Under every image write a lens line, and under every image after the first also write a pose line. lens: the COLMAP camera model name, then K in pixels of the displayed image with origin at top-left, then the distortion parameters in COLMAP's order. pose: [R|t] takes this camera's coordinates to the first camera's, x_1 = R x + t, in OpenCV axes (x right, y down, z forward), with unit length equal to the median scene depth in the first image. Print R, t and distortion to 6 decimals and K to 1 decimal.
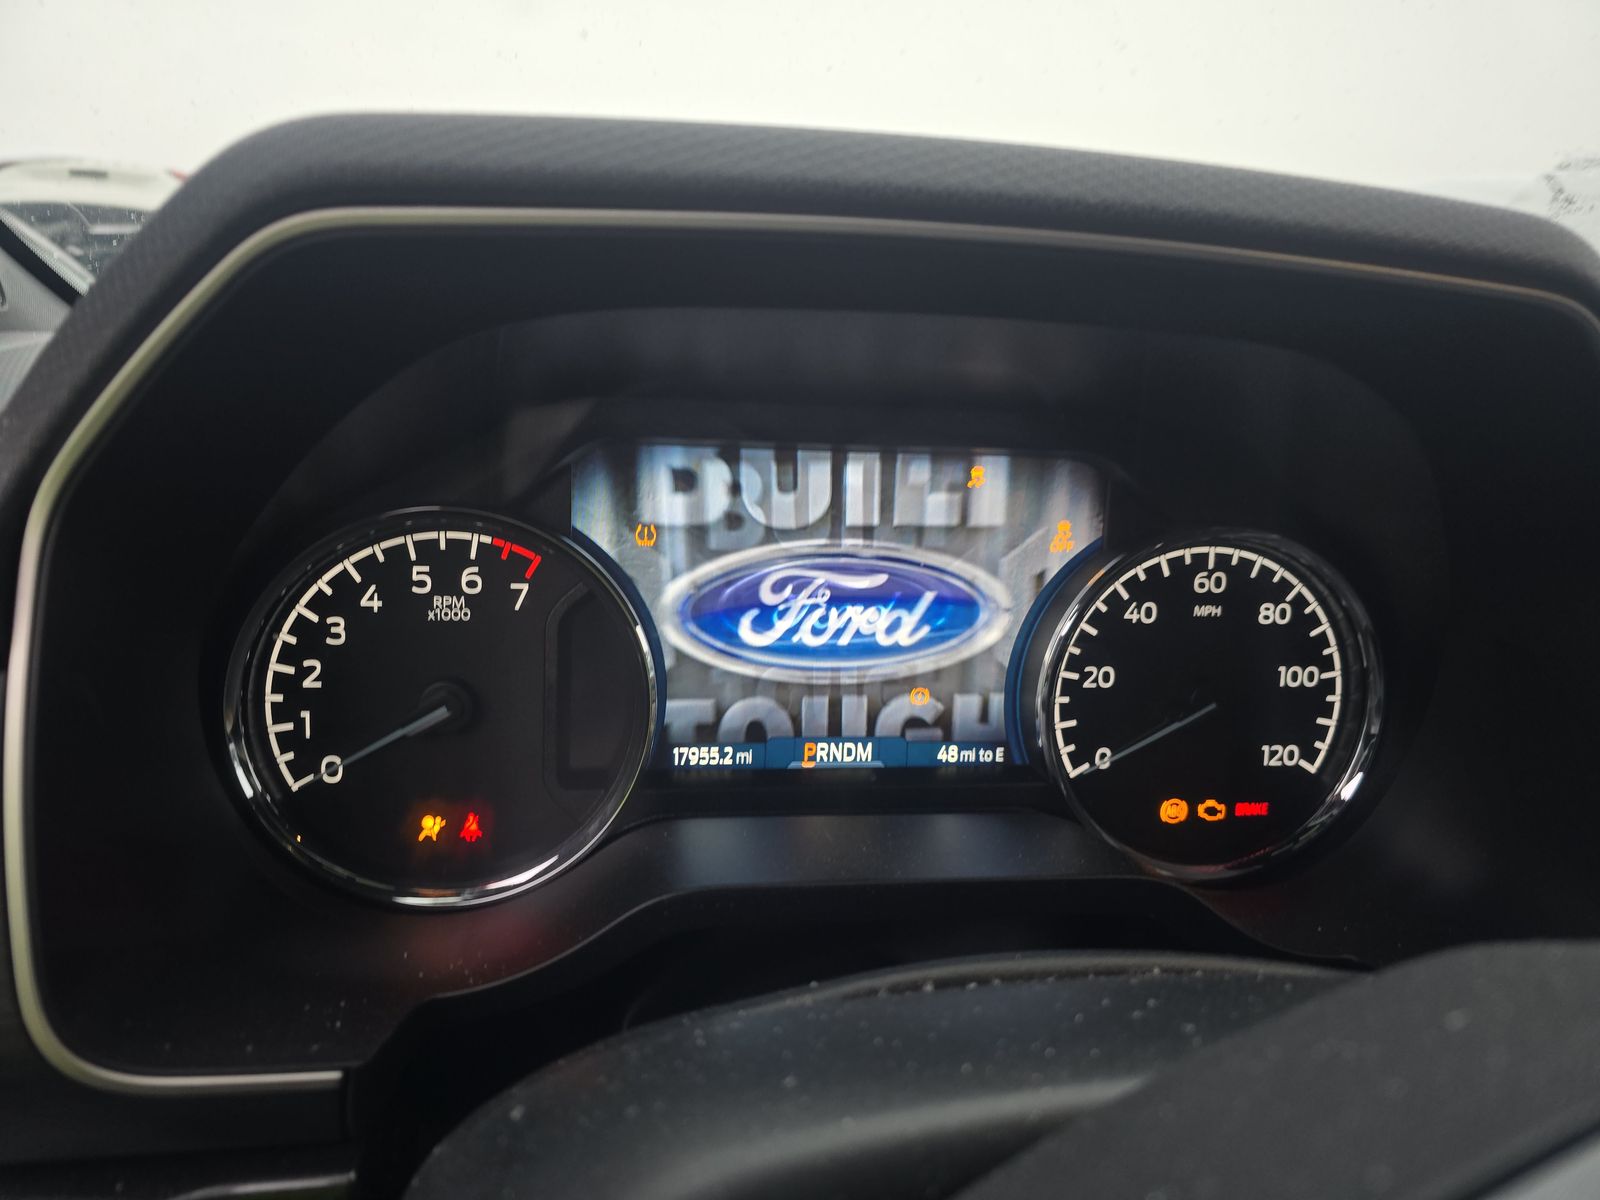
lens RADIAL K [[1115.0, 0, 792.6], [0, 1115.0, 597.1], [0, 0, 1]] dist [0.045986, -0.054332]
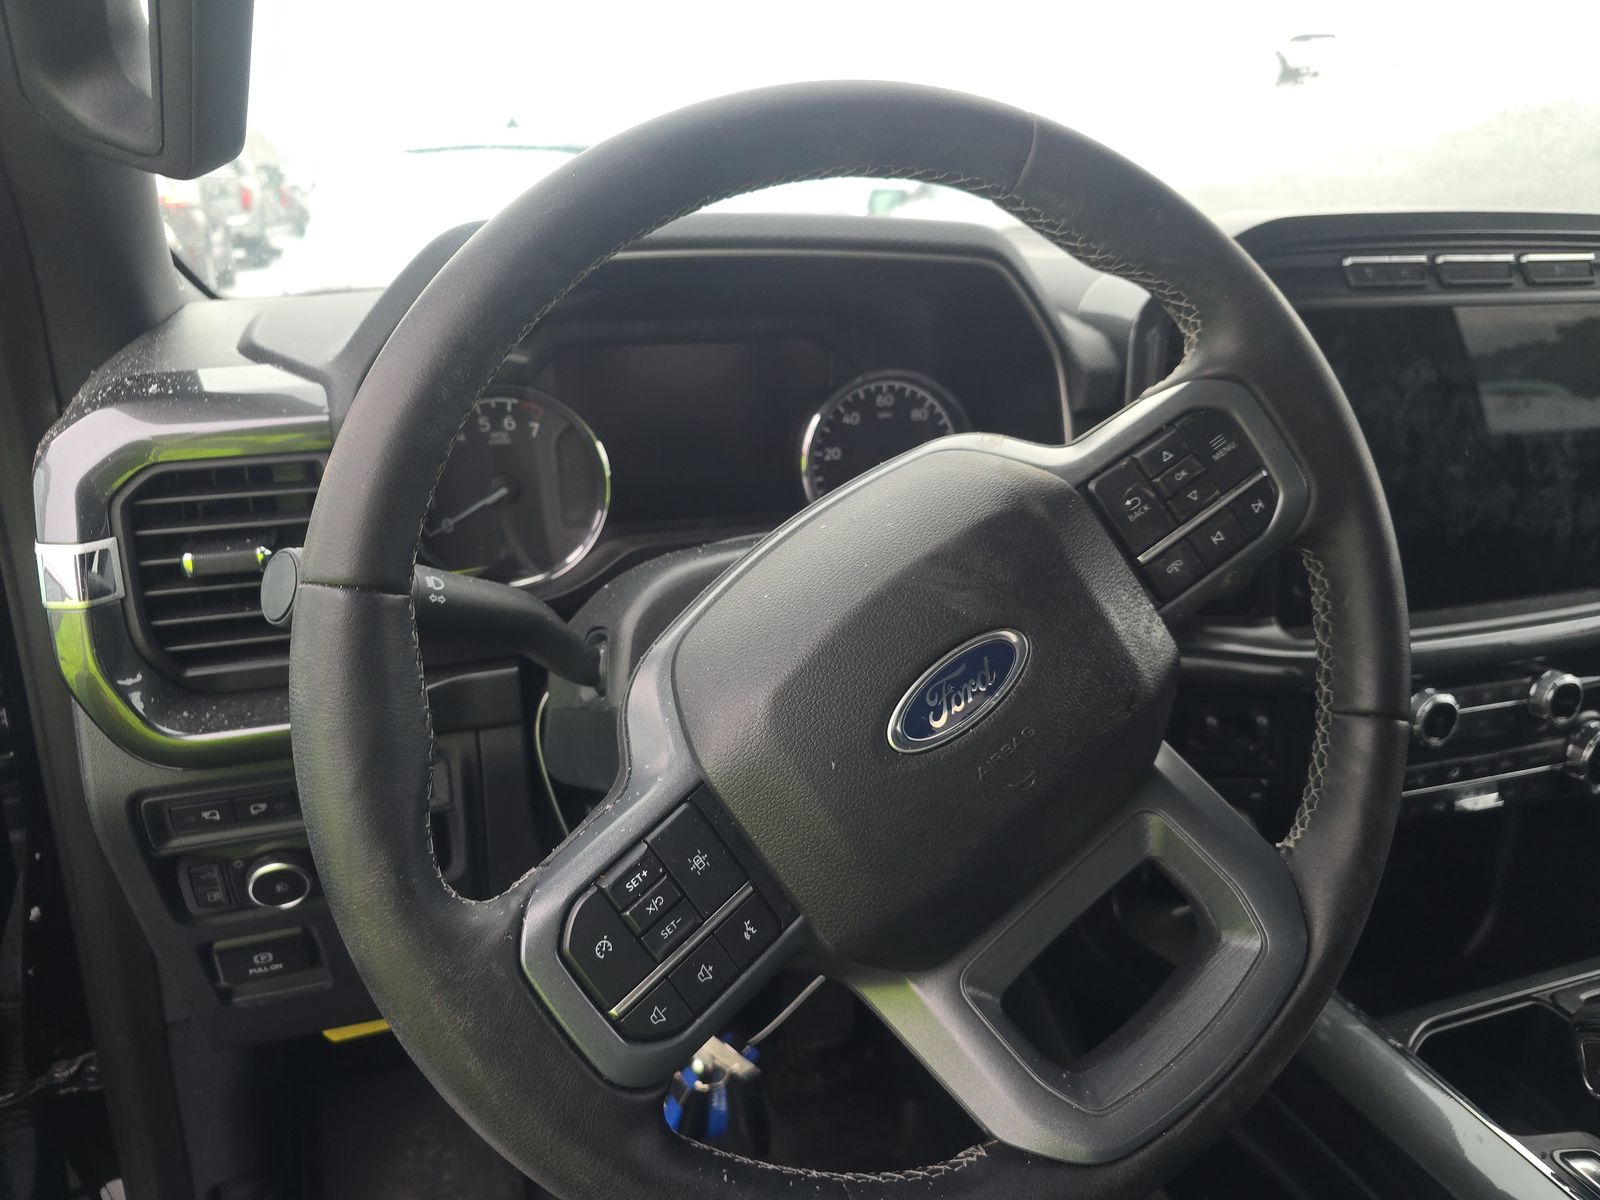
lens RADIAL K [[1115.0, 0, 782.0], [0, 1115.0, 587.7], [0, 0, 1]] dist [0.045986, -0.054332]
pose [[0.987237, -0.093563, 0.128875, -0.086030], [0.081816, 0.992241, 0.093619, 0.115150], [-0.136634, -0.081880, 0.987232, -0.929619]]
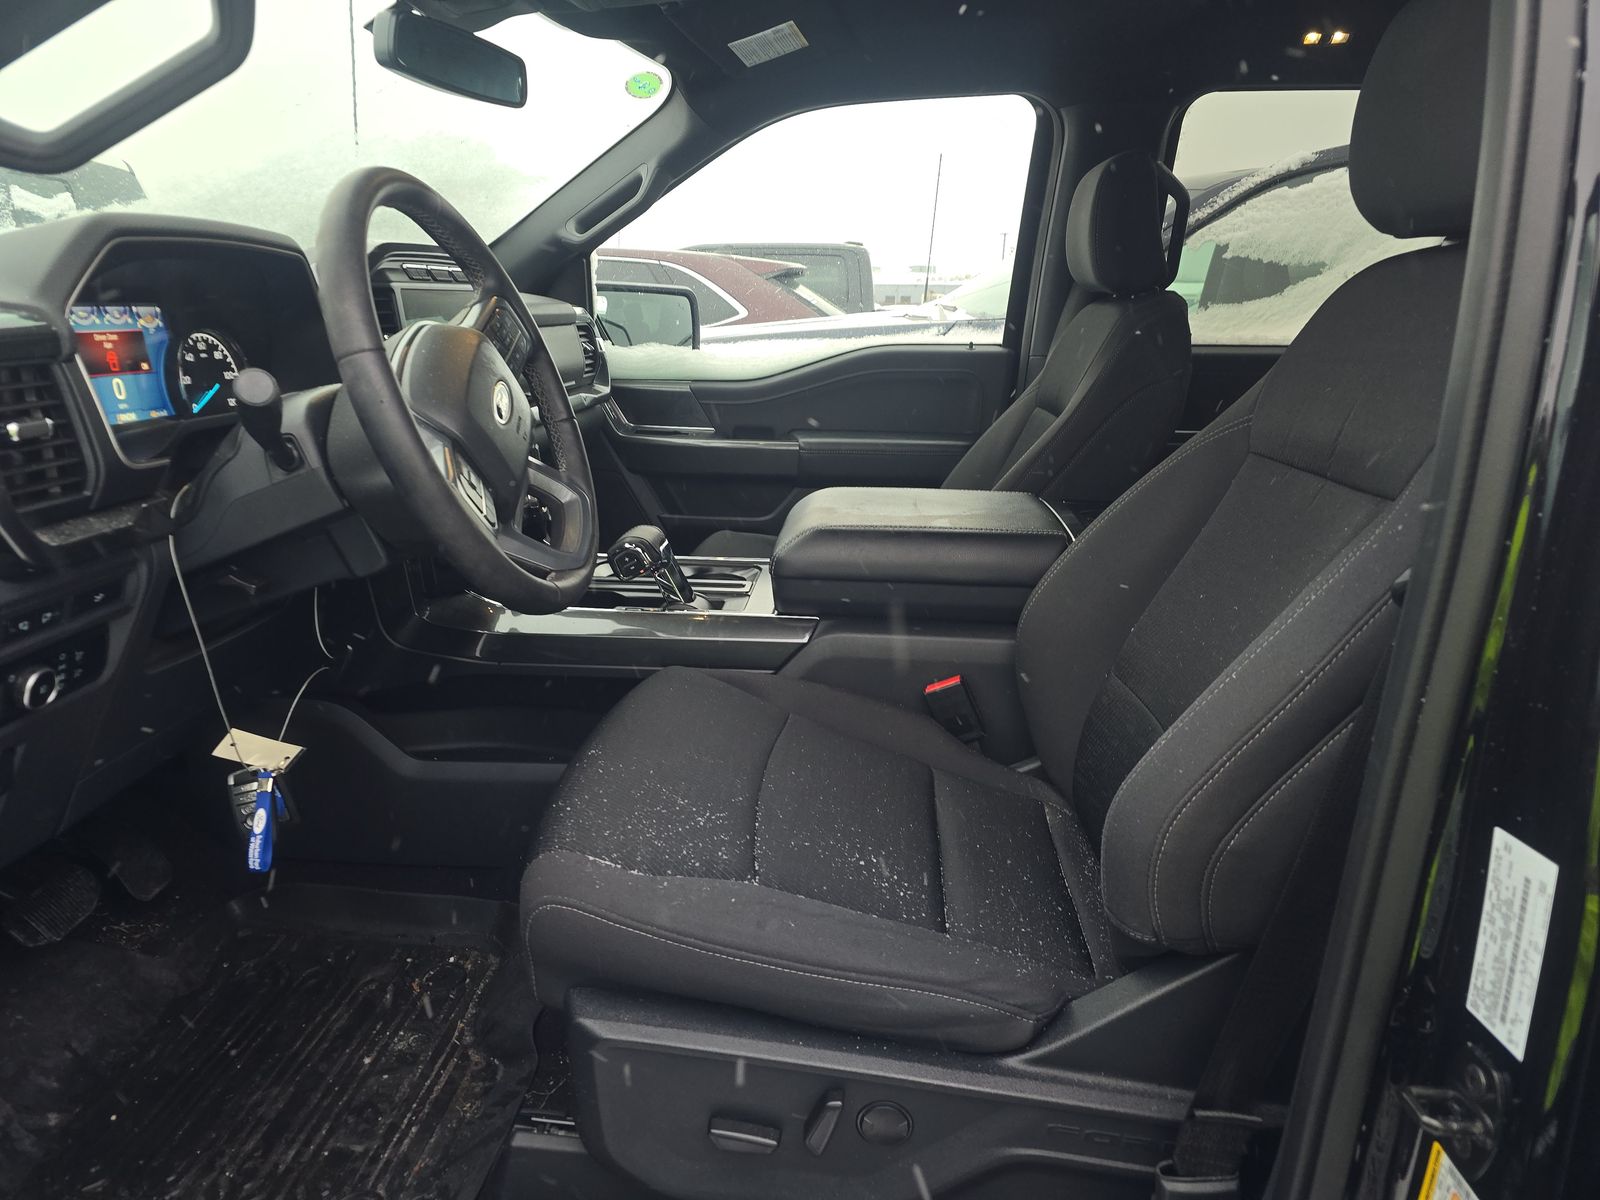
lens RADIAL K [[1115.0, 0, 791.8], [0, 1115.0, 591.7], [0, 0, 1]] dist [0.045986, -0.054332]
pose [[0.254926, -0.287126, 0.923348, -2.268869], [0.230282, 0.945450, 0.230421, 0.287604], [-0.939139, 0.153890, 0.307140, -1.366967]]
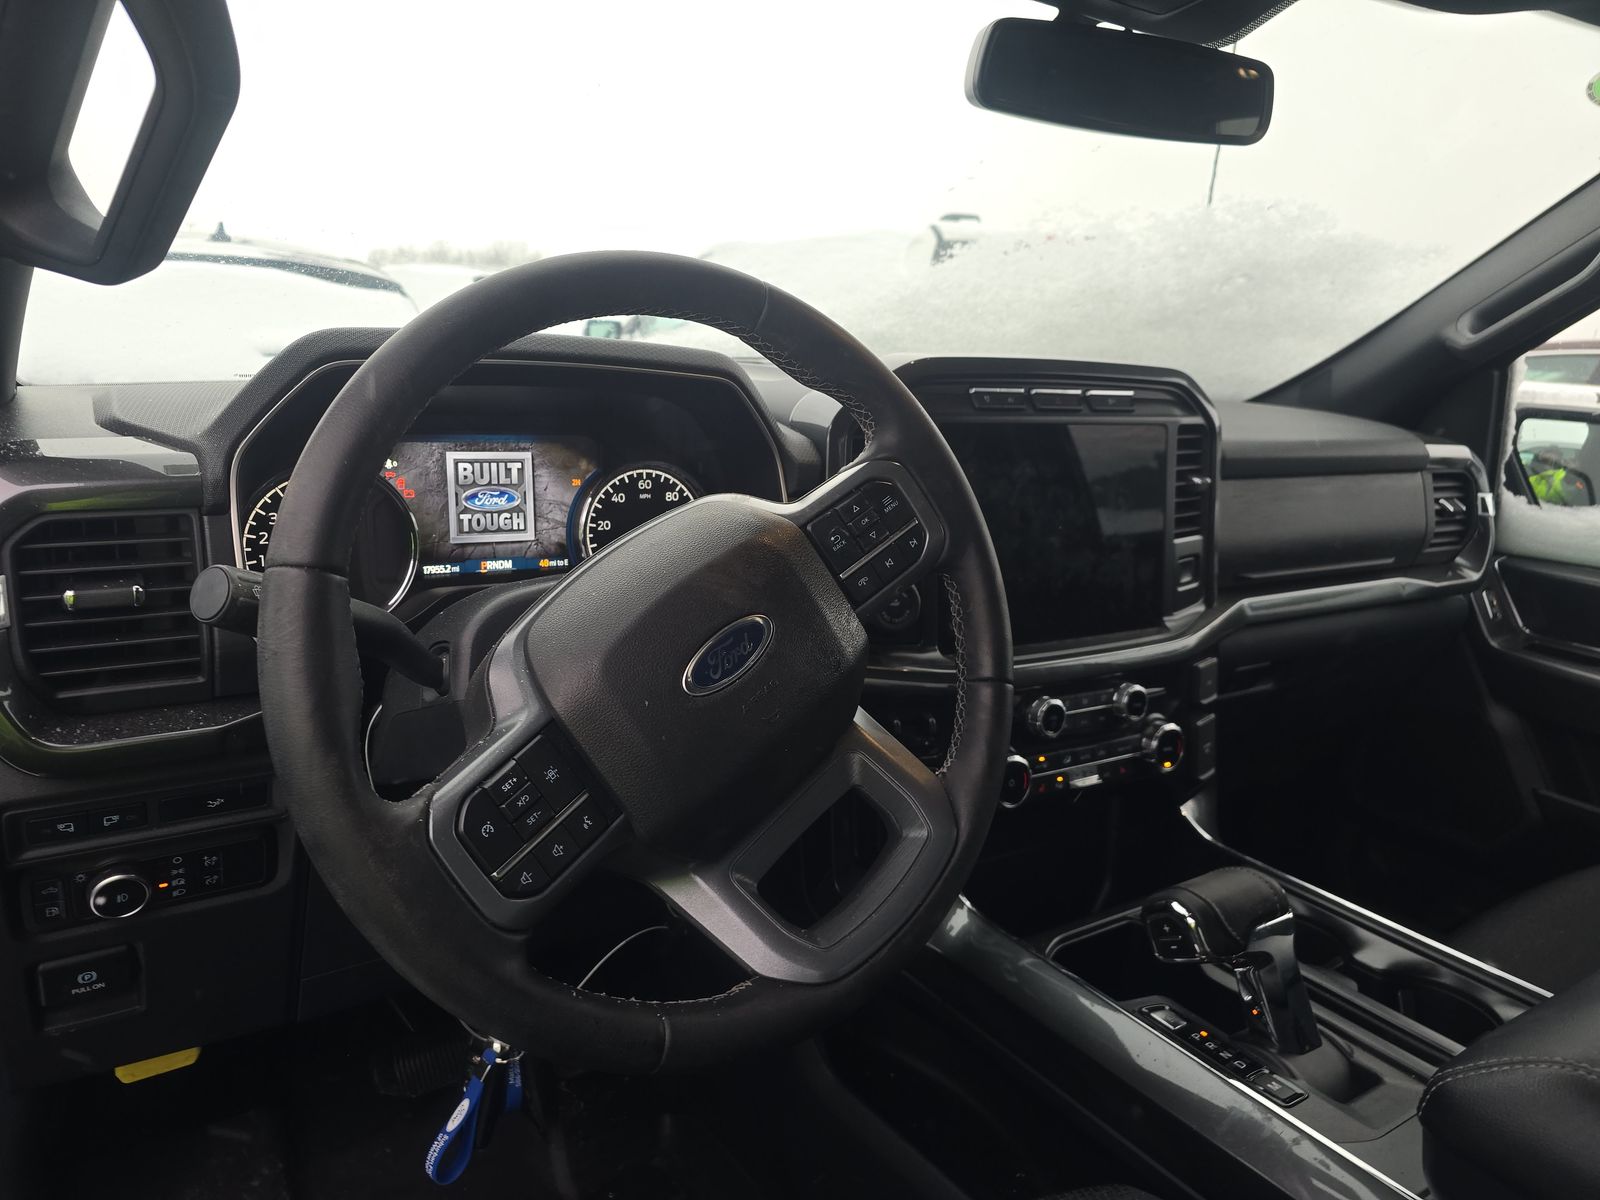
lens RADIAL K [[1115.0, 0, 792.5], [0, 1115.0, 597.1], [0, 0, 1]] dist [0.045986, -0.054332]
pose [[0.918060, -0.089730, 0.386153, -0.298579], [0.090809, 0.995748, 0.015487, 0.225841], [-0.385900, 0.020848, 0.922305, -1.383860]]
